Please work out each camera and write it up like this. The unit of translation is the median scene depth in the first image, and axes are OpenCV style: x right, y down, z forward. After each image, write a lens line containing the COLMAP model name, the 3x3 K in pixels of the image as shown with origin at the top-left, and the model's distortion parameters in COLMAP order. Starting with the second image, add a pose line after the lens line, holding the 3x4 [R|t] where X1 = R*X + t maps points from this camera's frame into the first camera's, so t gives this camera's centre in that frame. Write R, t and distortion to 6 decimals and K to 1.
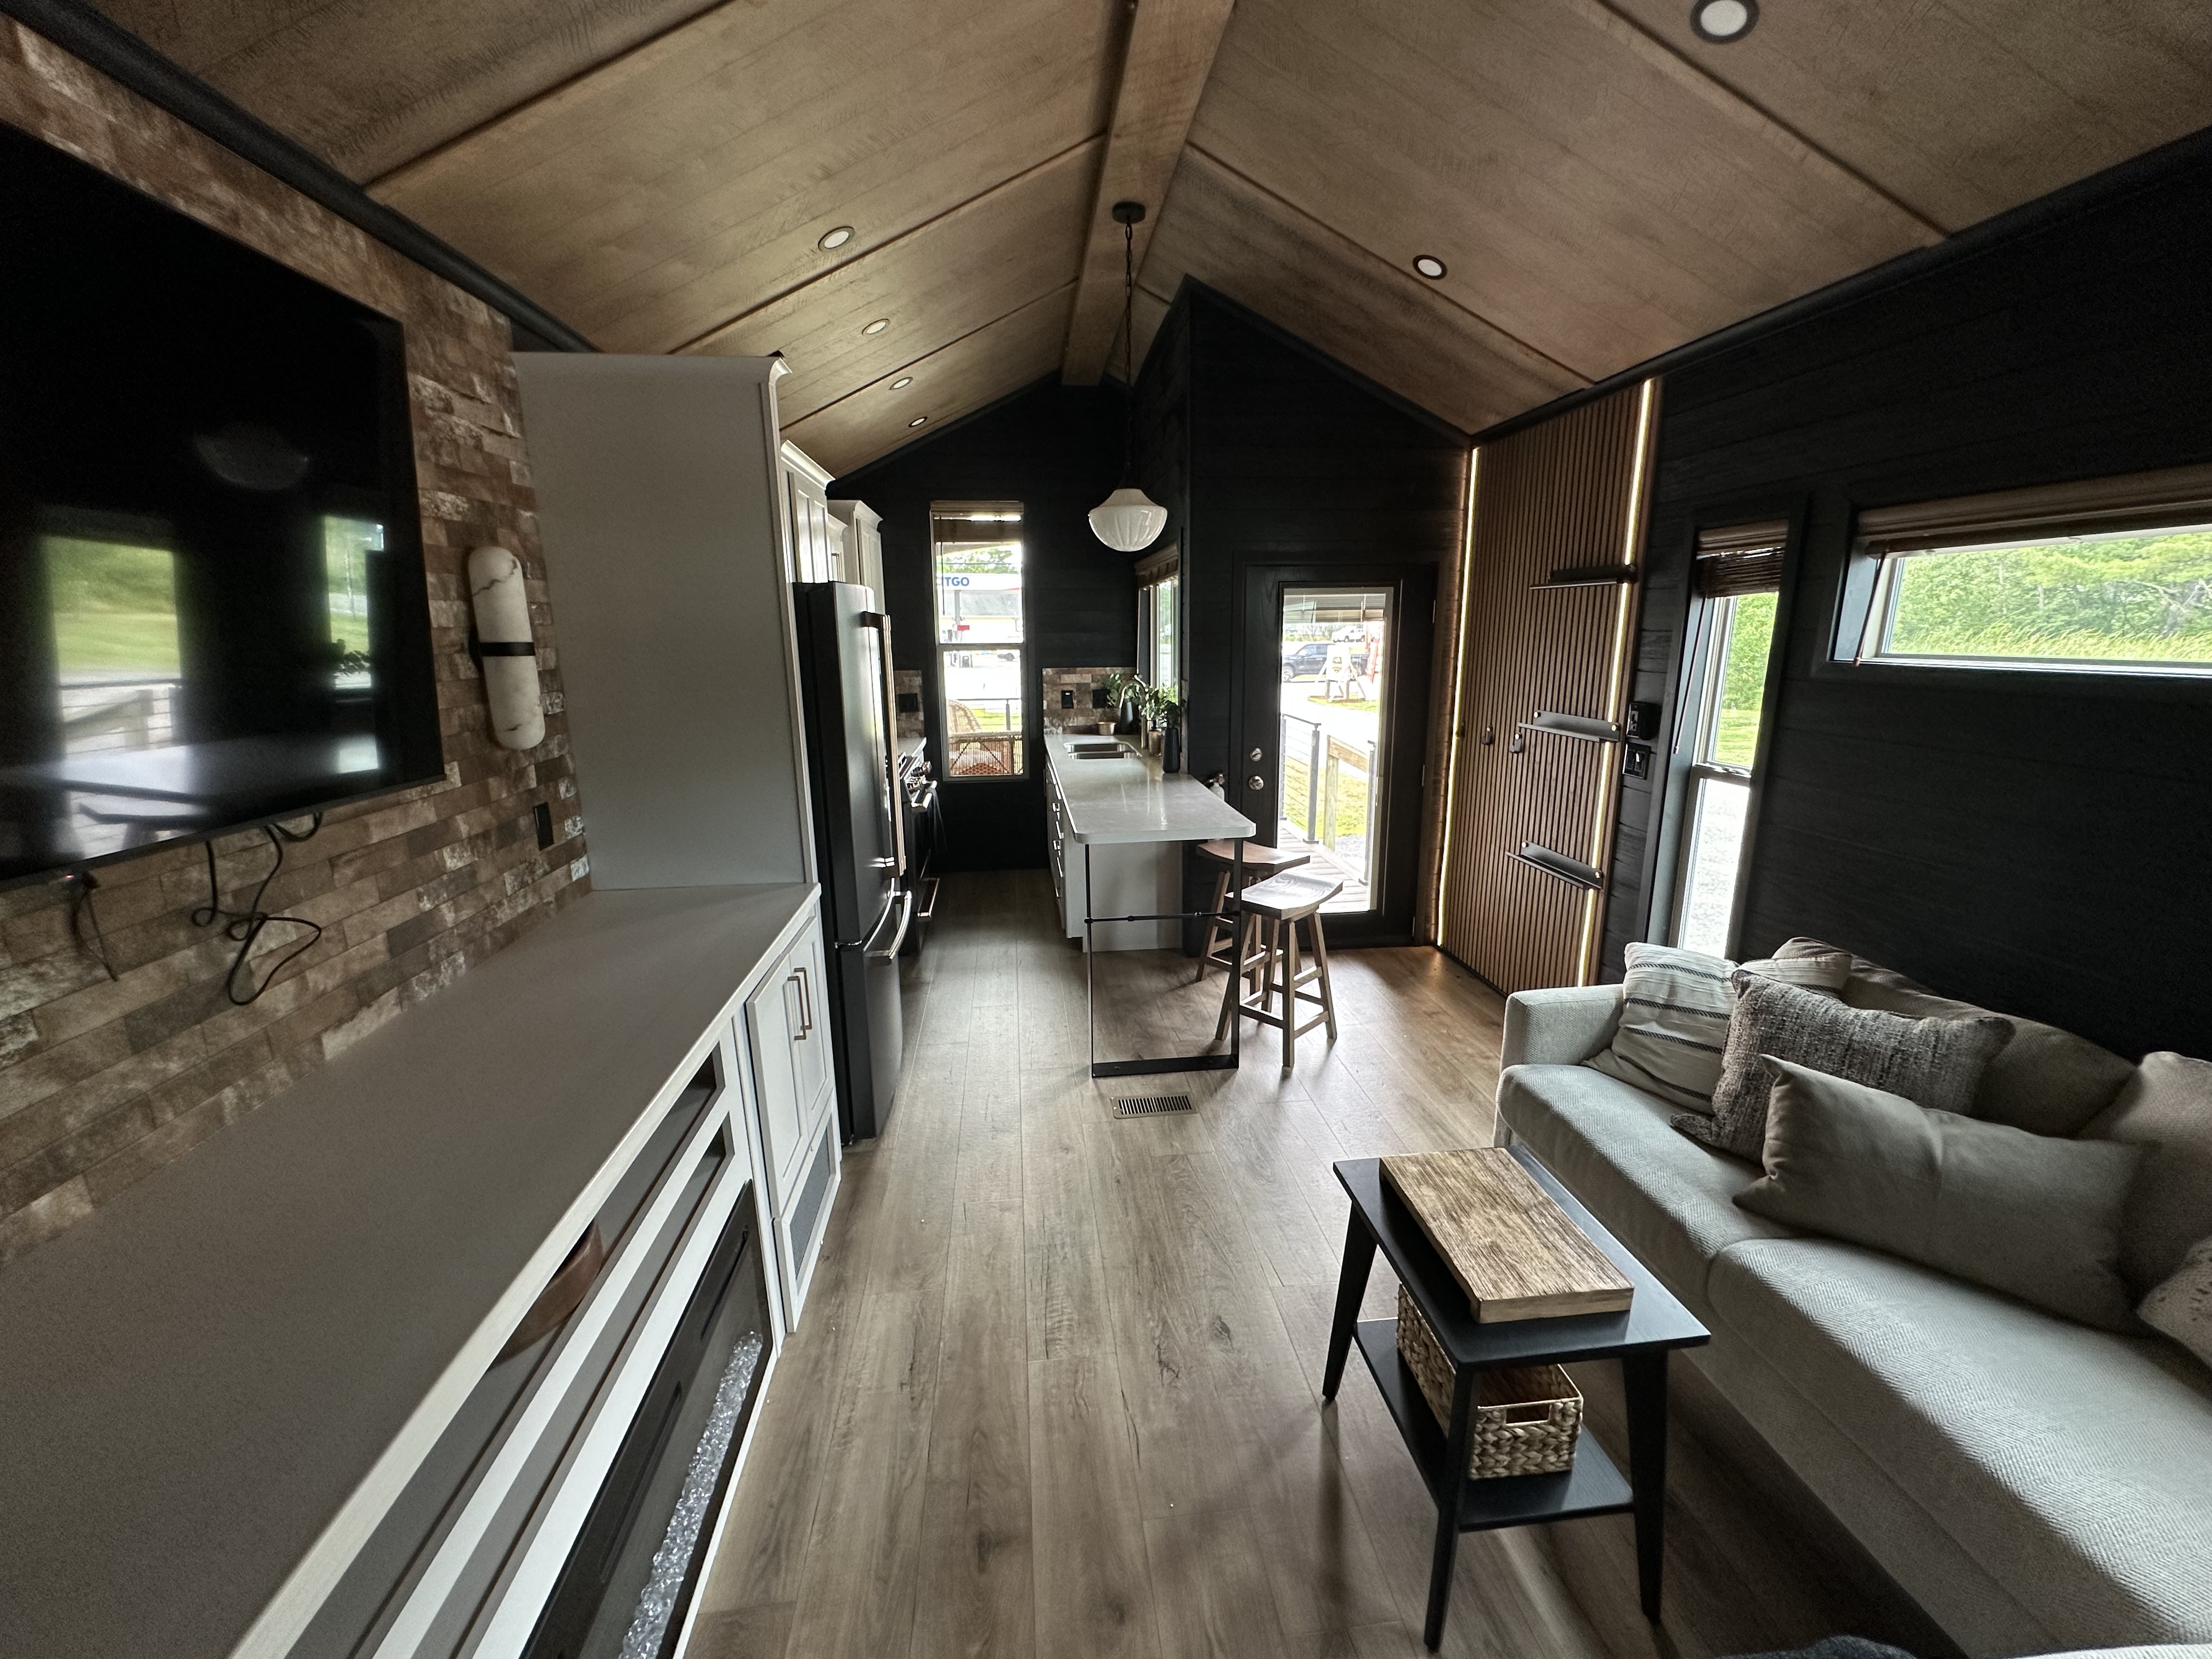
lens RADIAL K [[881.8, 0, 1112.2], [0, 881.8, 823.7], [0, 0, 1]] dist [-0.003368, 0.000683]
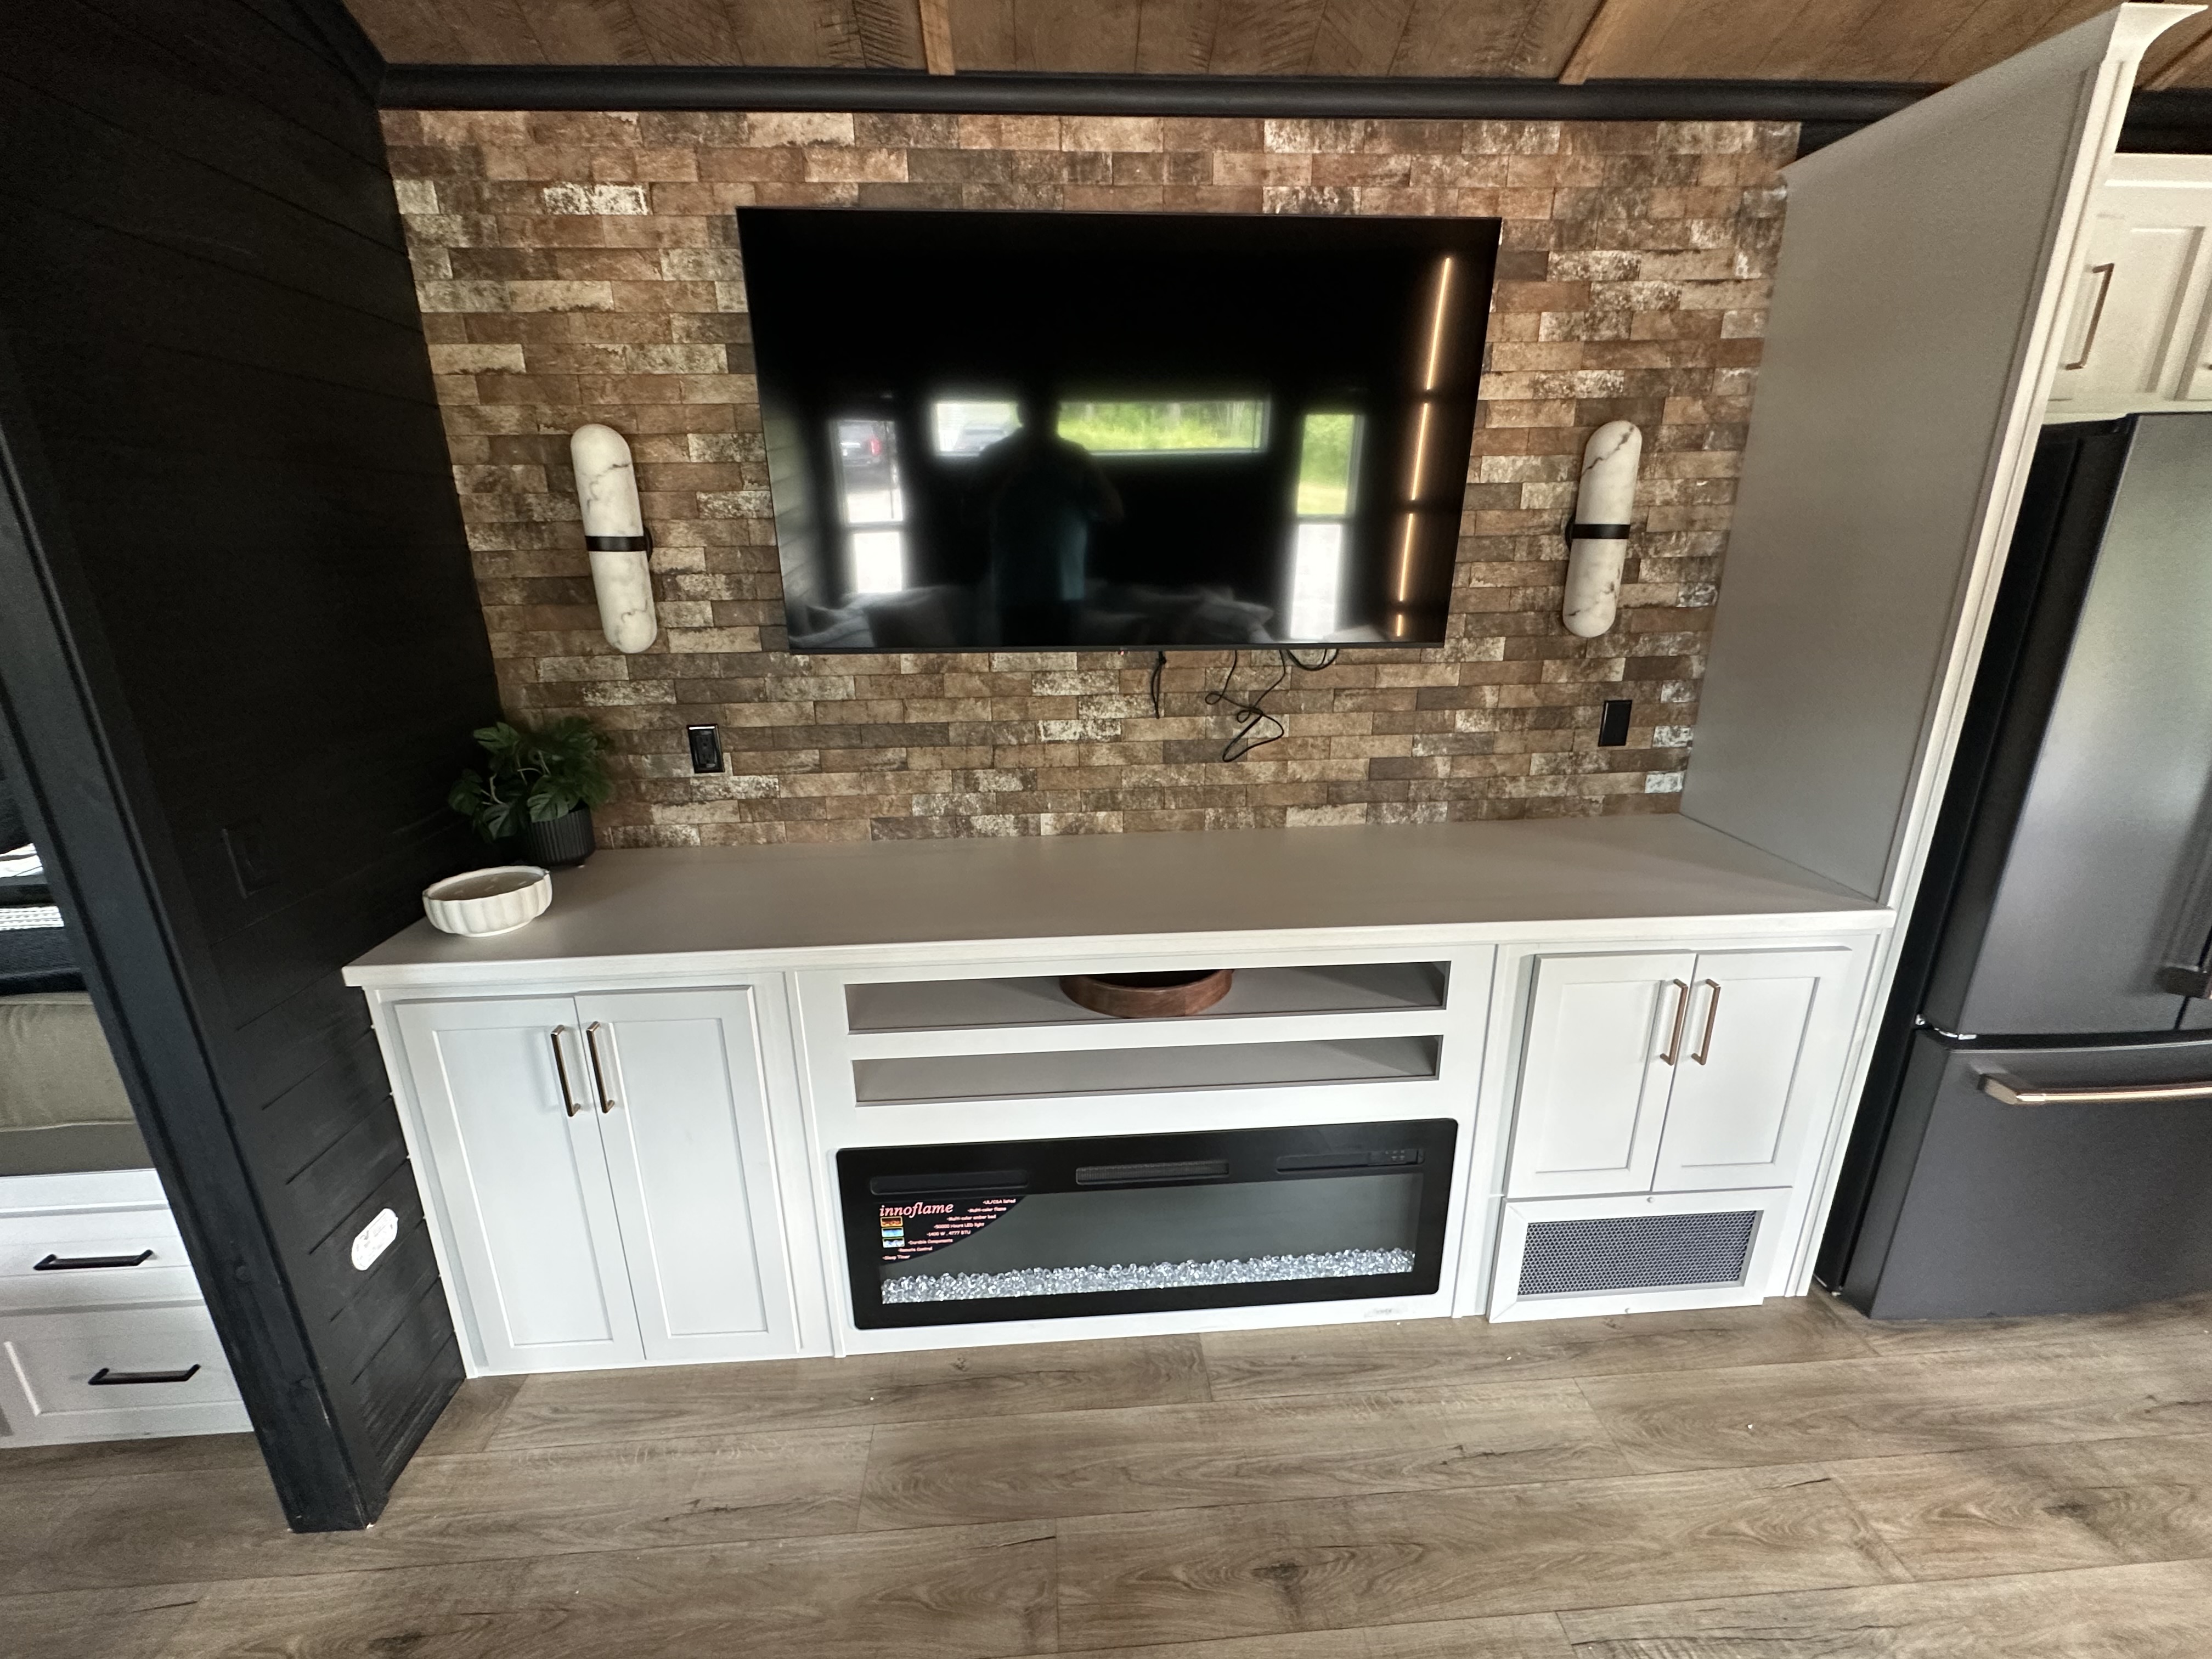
lens RADIAL K [[940.0, 0, 1097.4], [0, 940.0, 827.4], [0, 0, 1]] dist [-0.001674, 0.000047]
pose [[-0.047304, 0.315245, -0.947831, 0.433887], [-0.207204, 0.925156, 0.318045, -0.115144], [0.977153, 0.211439, 0.021556, 0.524613]]
